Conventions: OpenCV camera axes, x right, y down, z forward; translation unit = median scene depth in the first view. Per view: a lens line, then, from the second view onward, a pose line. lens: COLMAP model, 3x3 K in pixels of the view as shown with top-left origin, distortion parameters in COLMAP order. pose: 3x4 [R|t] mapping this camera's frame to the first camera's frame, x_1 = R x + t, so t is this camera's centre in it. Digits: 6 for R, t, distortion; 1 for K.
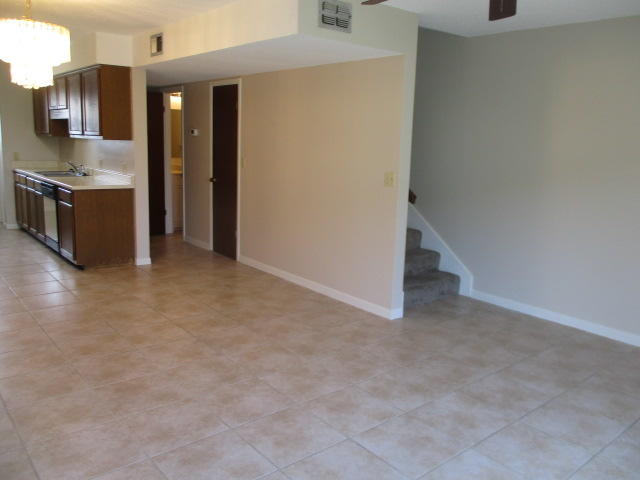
lens RADIAL K [[532.8, 0, 330.4], [0, 532.8, 236.2], [0, 0, 1]] dist [-0.034884, 0.010132]
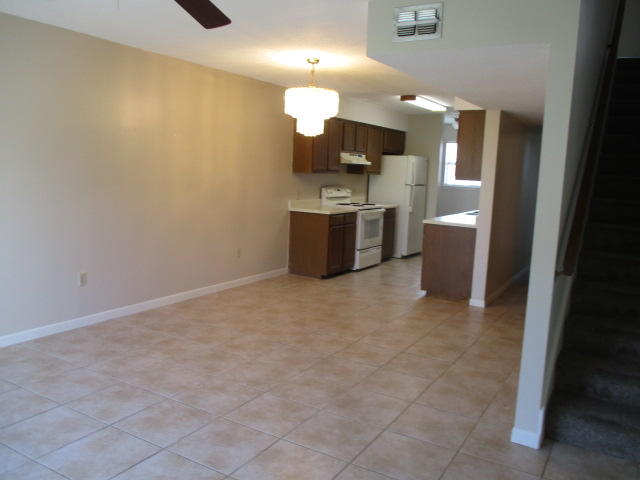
lens RADIAL K [[532.8, 0, 330.4], [0, 532.8, 236.2], [0, 0, 1]] dist [-0.034884, 0.010132]
pose [[0.330489, 0.097260, -0.938785, 0.595929], [-0.199089, 0.979479, 0.031390, -0.064283], [0.922573, 0.176528, 0.343070, 0.494315]]
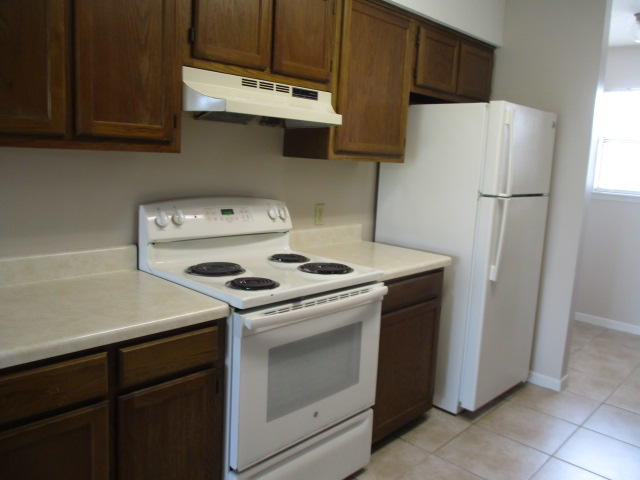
lens RADIAL K [[532.8, 0, 330.4], [0, 532.8, 236.2], [0, 0, 1]] dist [-0.034884, 0.010132]
pose [[0.123206, 0.125909, -0.984361, -0.506621], [-0.225068, 0.969617, 0.095853, -0.207392], [0.966522, 0.209739, 0.147801, 1.100235]]
